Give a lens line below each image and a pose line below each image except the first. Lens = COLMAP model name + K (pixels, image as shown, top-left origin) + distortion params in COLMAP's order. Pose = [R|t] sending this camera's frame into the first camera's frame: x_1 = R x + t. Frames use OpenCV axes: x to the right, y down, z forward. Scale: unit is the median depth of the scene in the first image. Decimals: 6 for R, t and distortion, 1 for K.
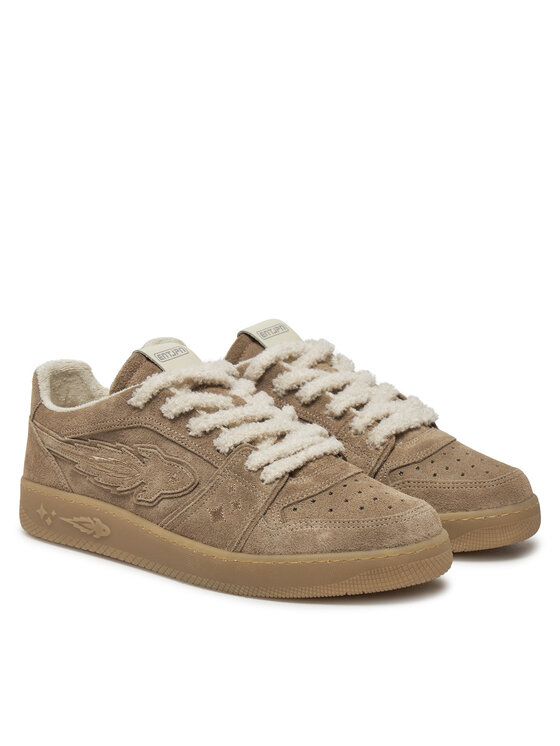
lens RADIAL K [[1898.5, 0, 280.3], [0, 1898.5, 373.1], [0, 0, 1]] dist [-0.103505, 0.000000]
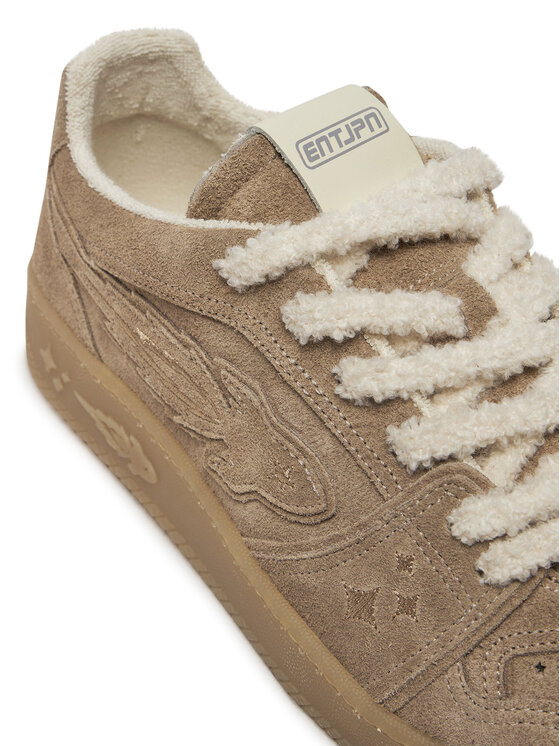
lens RADIAL K [[1439.2, 0, 278.9], [0, 1439.2, 372.5], [0, 0, 1]] dist [-0.120260, 0.000000]
pose [[0.970702, 0.211817, -0.113450, -0.025105], [-0.127714, 0.854742, 0.503096, -0.128121], [0.203535, -0.473868, 0.856752, 0.727598]]
